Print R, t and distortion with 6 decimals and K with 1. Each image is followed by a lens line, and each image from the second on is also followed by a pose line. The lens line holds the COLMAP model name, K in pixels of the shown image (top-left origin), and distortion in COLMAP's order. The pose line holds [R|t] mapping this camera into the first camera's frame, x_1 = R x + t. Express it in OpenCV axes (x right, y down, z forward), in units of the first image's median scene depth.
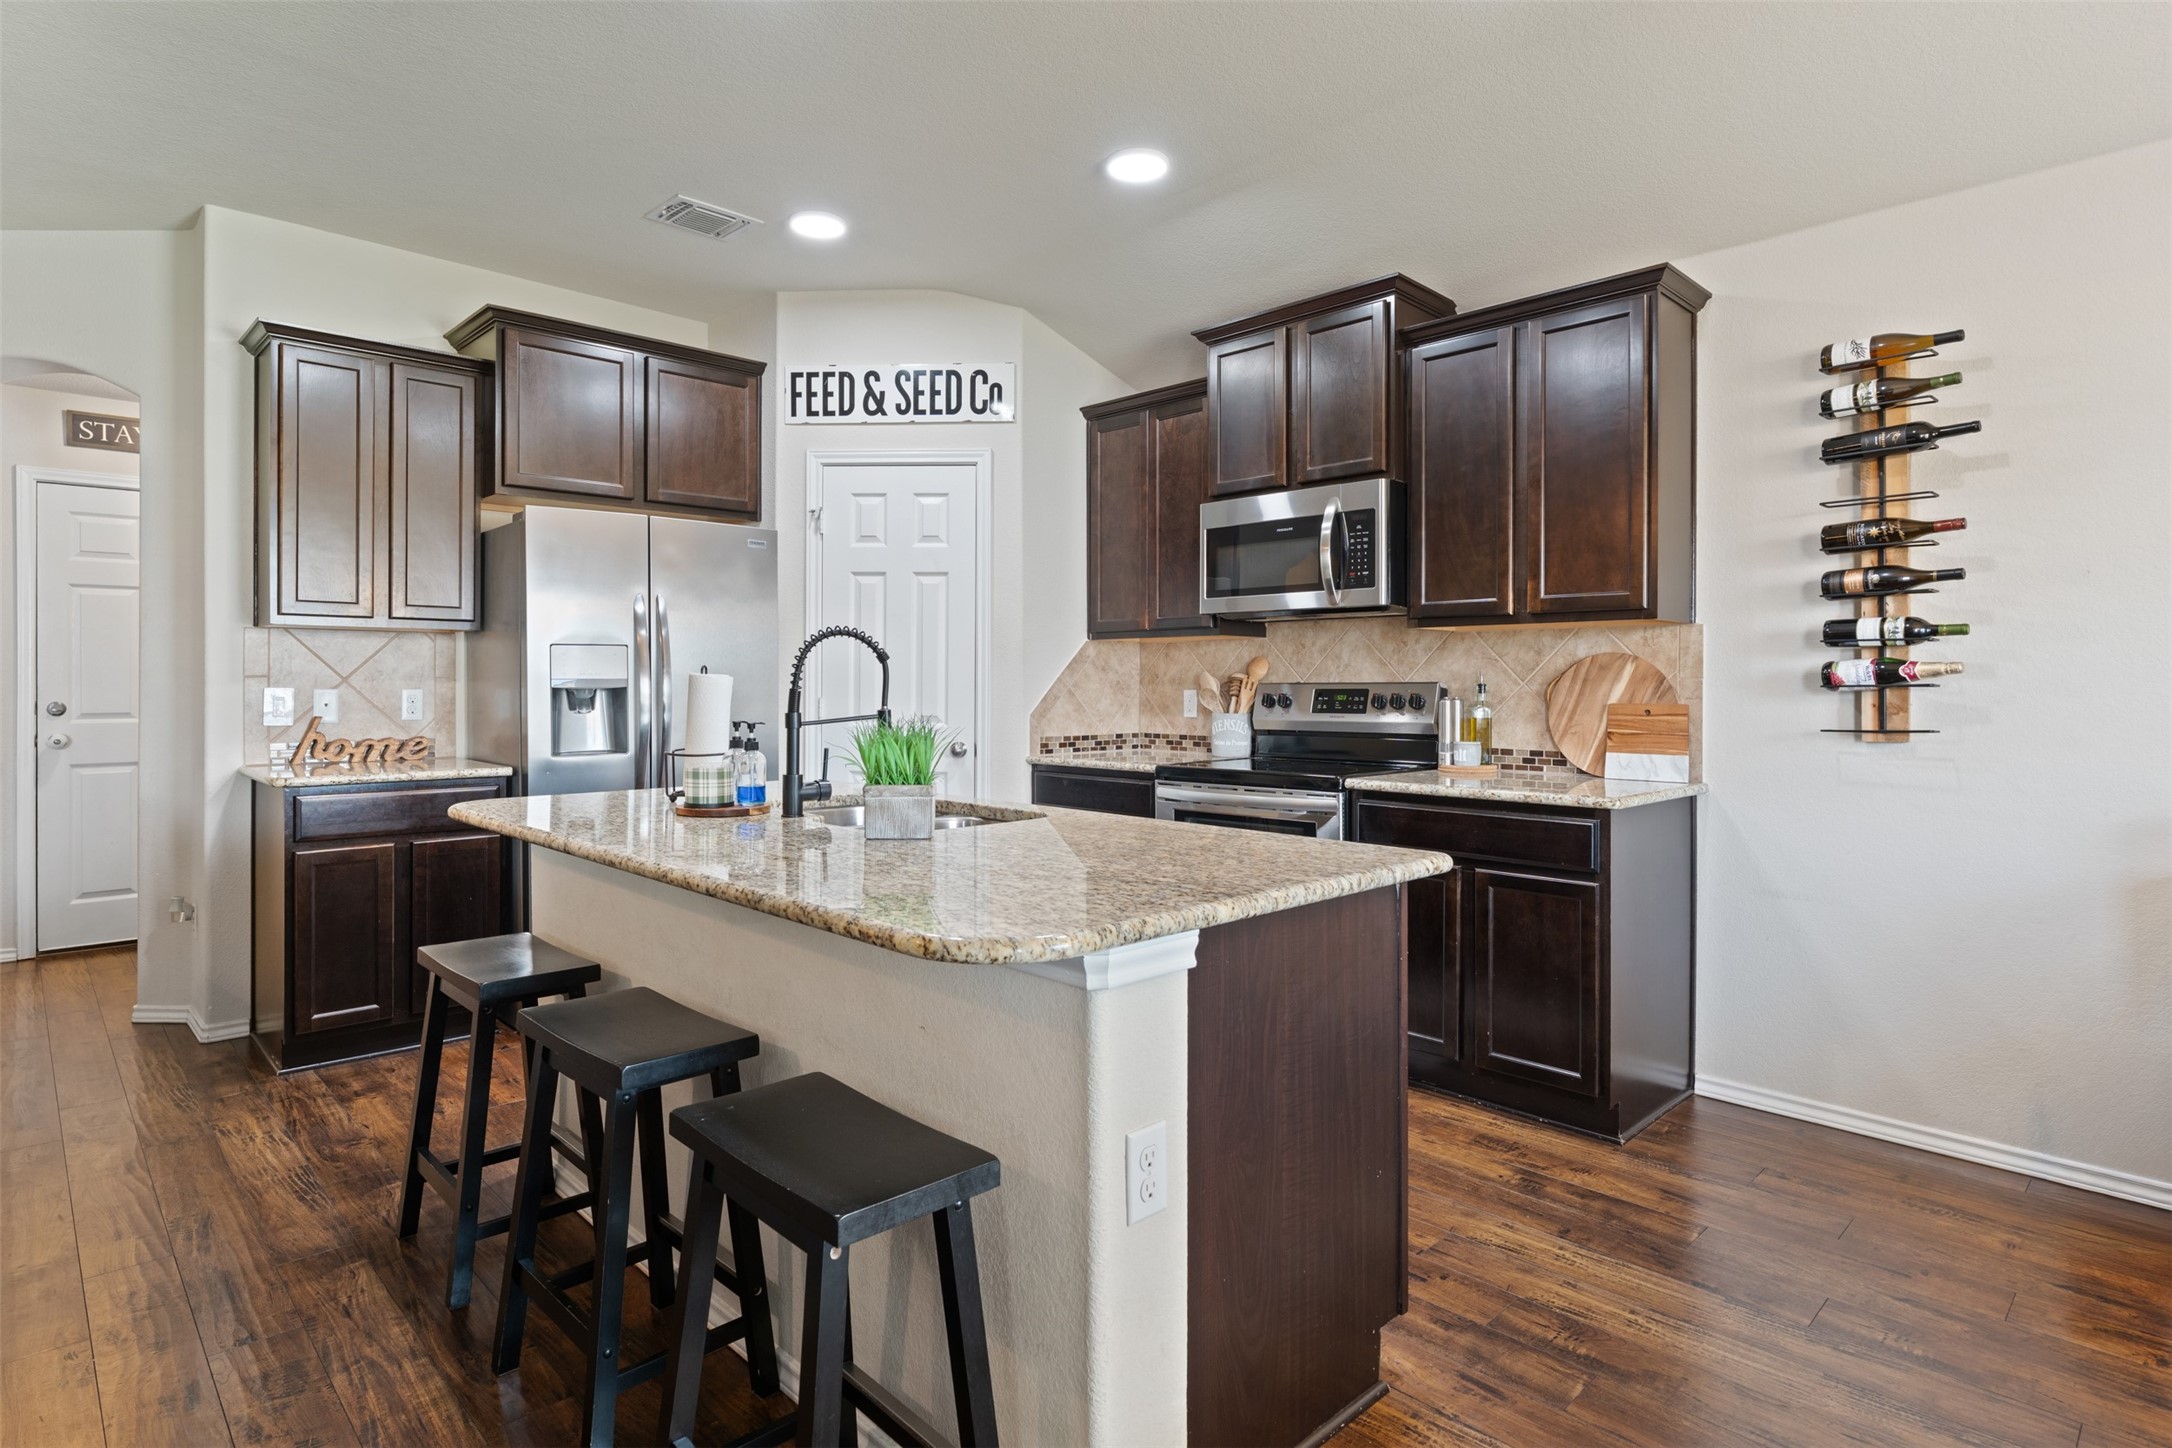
lens RADIAL K [[1127.3, 0, 1086.8], [0, 1127.3, 682.6], [0, 0, 1]] dist [-0.001434, 0.000827]
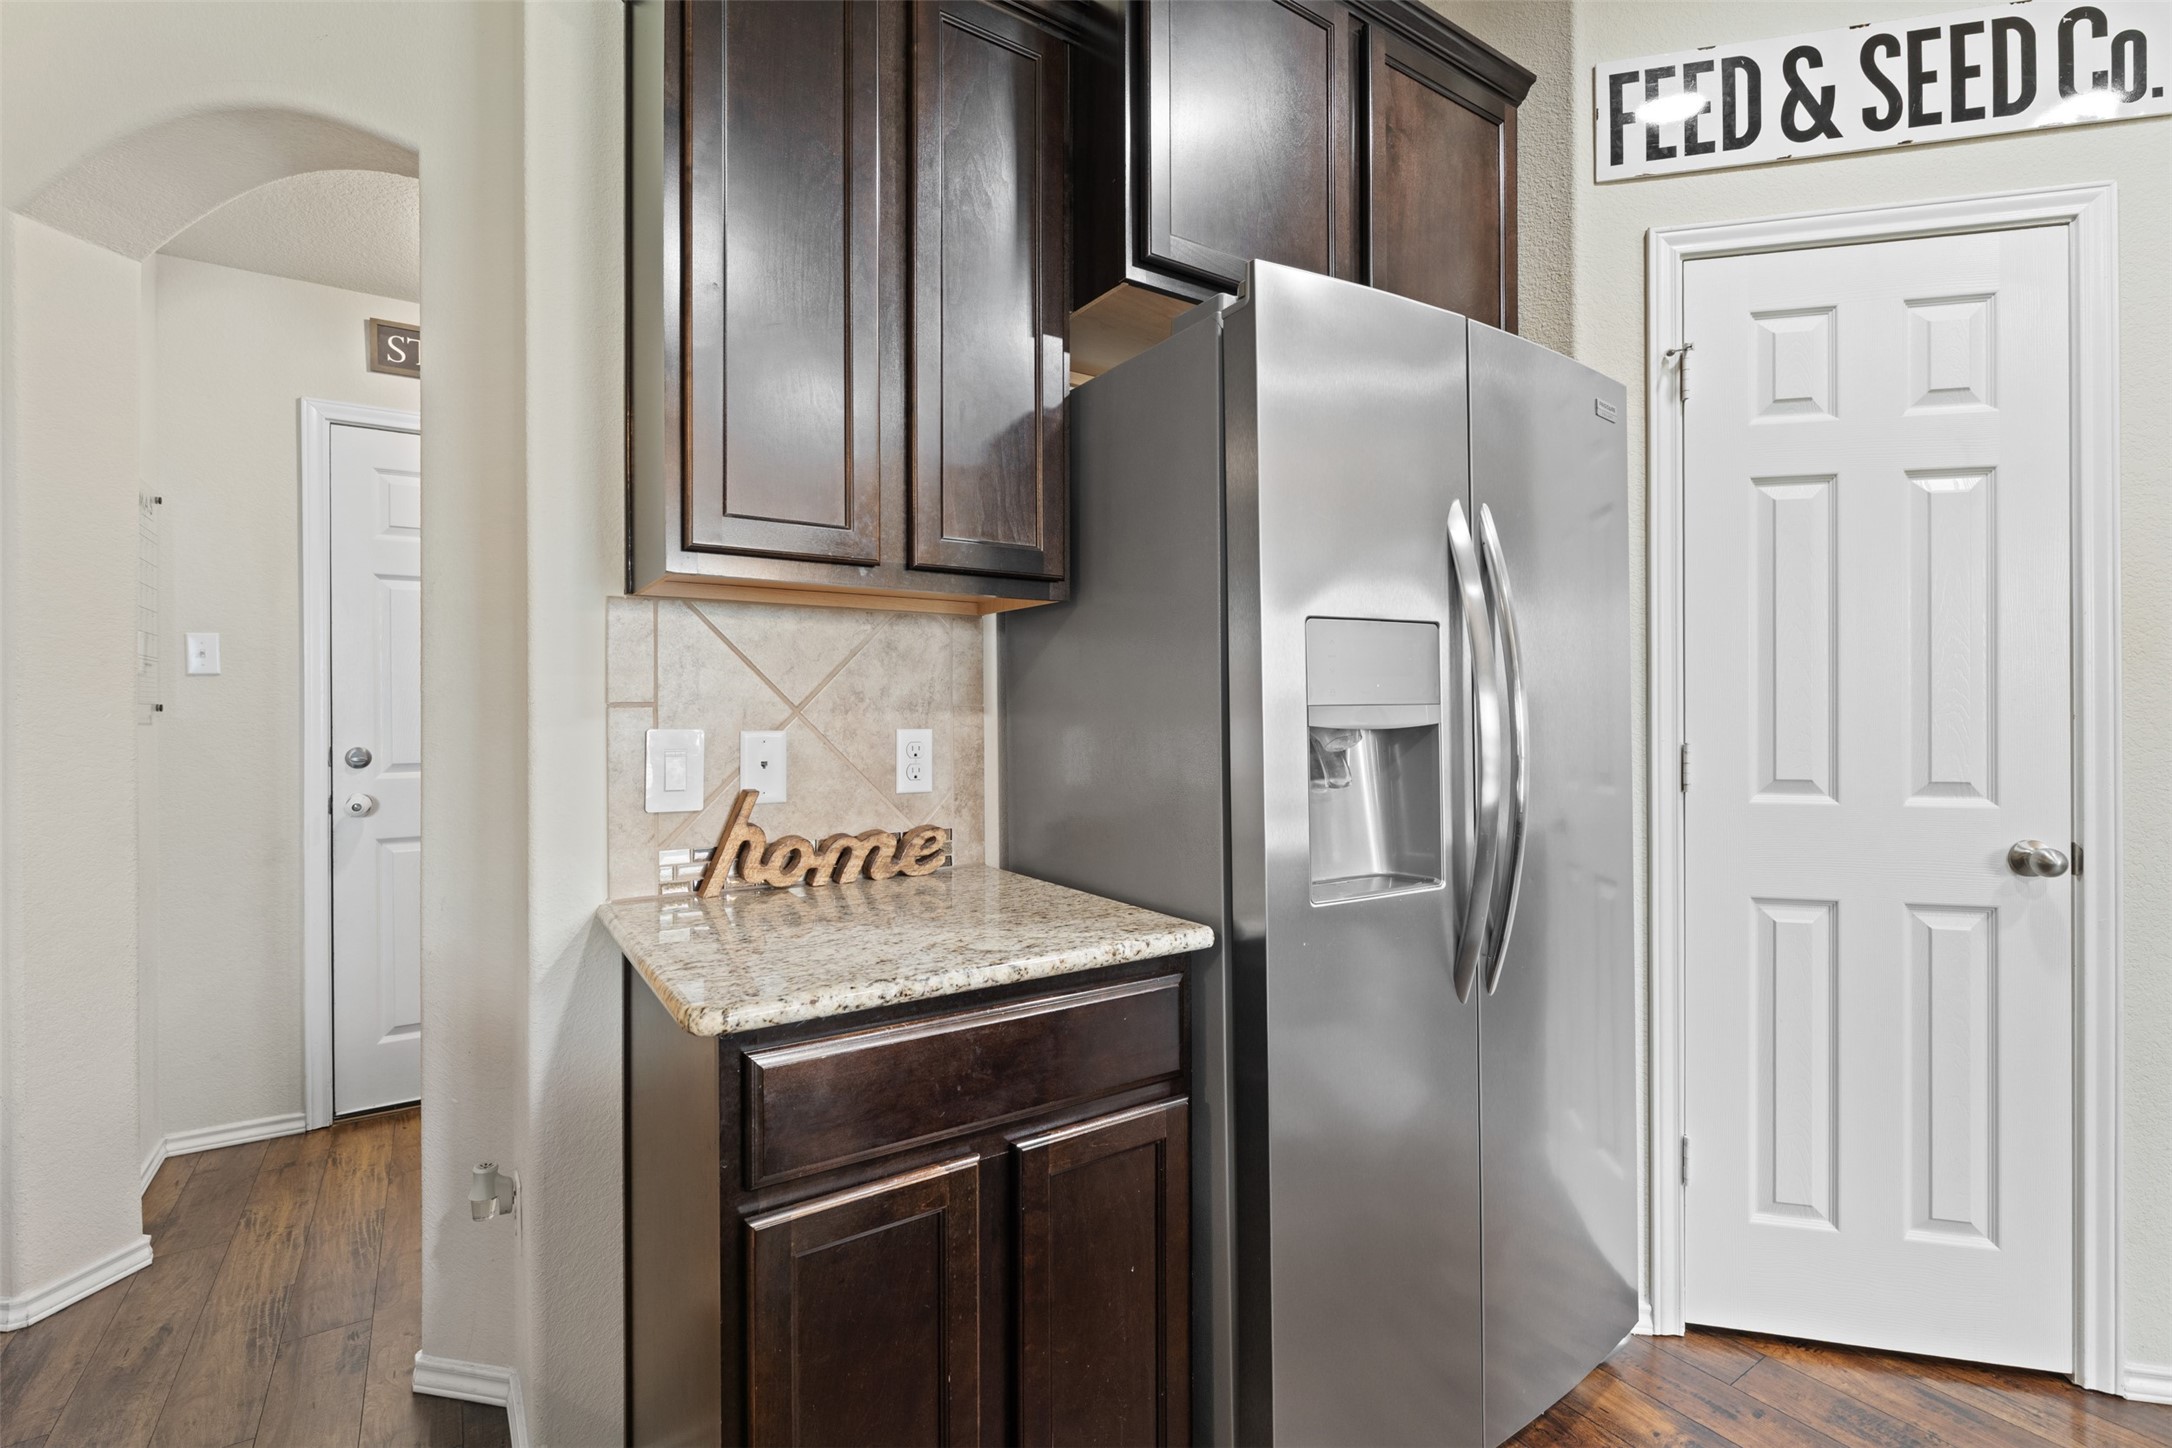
lens RADIAL K [[966.7, 0, 1086.7], [0, 966.7, 713.7], [0, 0, 1]] dist [-0.002261, -0.000050]
pose [[0.984170, -0.005820, -0.177132, -0.484454], [0.005896, 0.999983, -0.000098, -0.000532], [0.177130, -0.000948, 0.984187, 0.645441]]
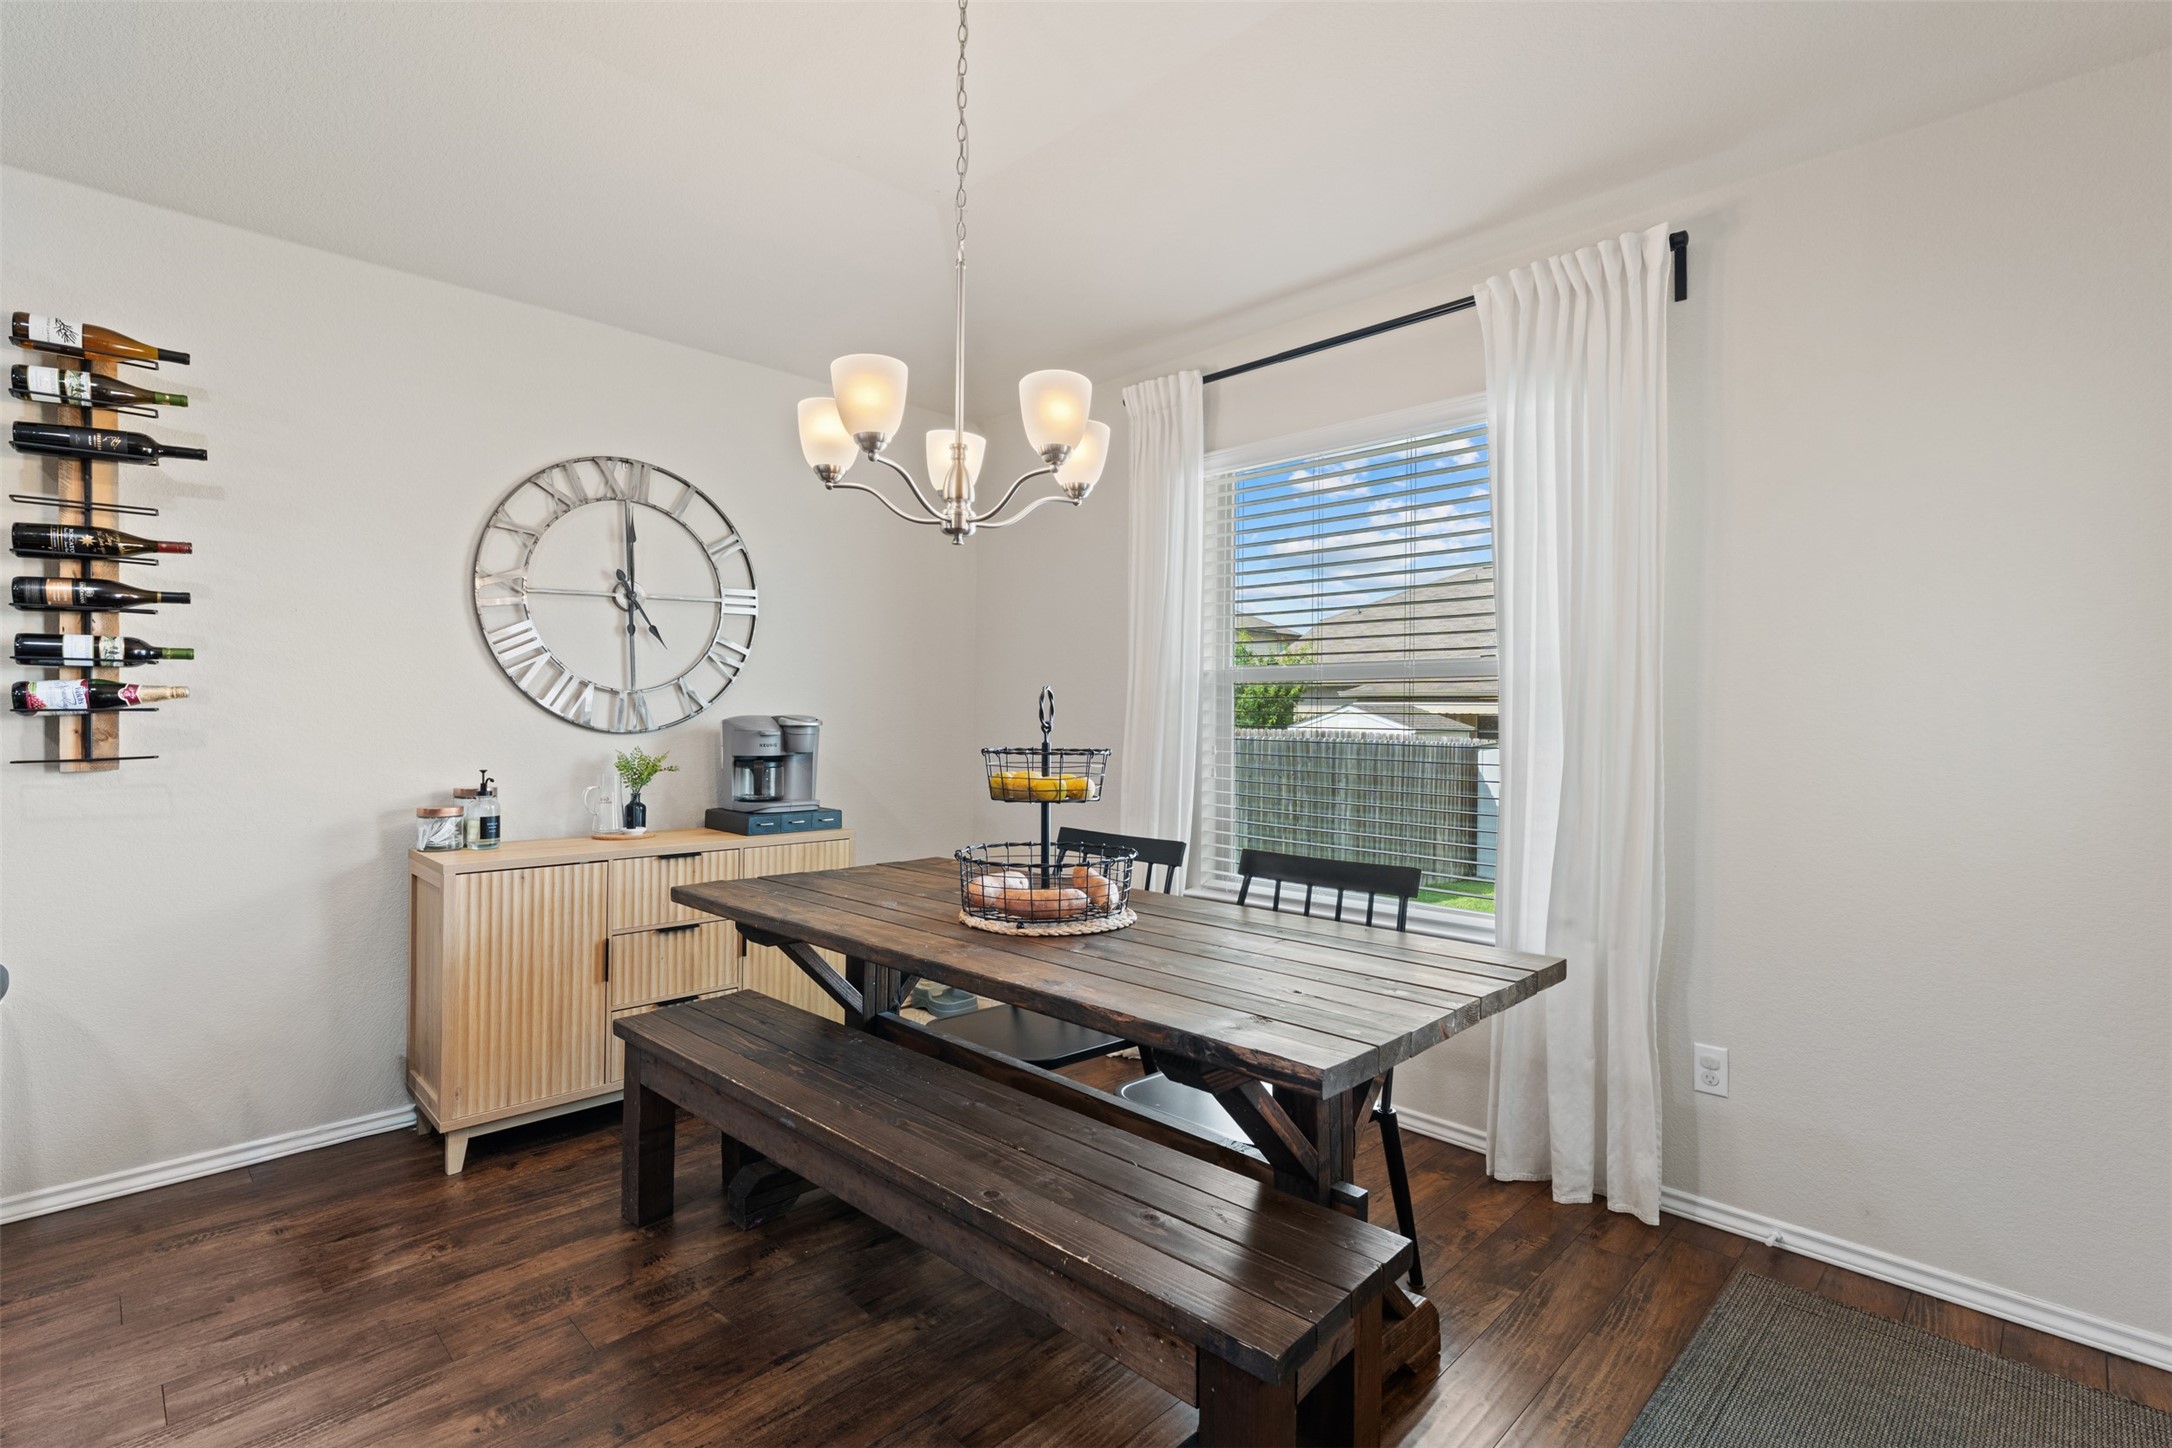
lens RADIAL K [[997.3, 0, 1084.2], [0, 997.3, 716.5], [0, 0, 1]] dist [-0.005702, -0.000685]
pose [[-0.021358, -0.004330, 0.999763, -0.087791], [-0.008225, 0.999958, 0.004155, -0.001282], [-0.999738, -0.008134, -0.021392, 0.160032]]
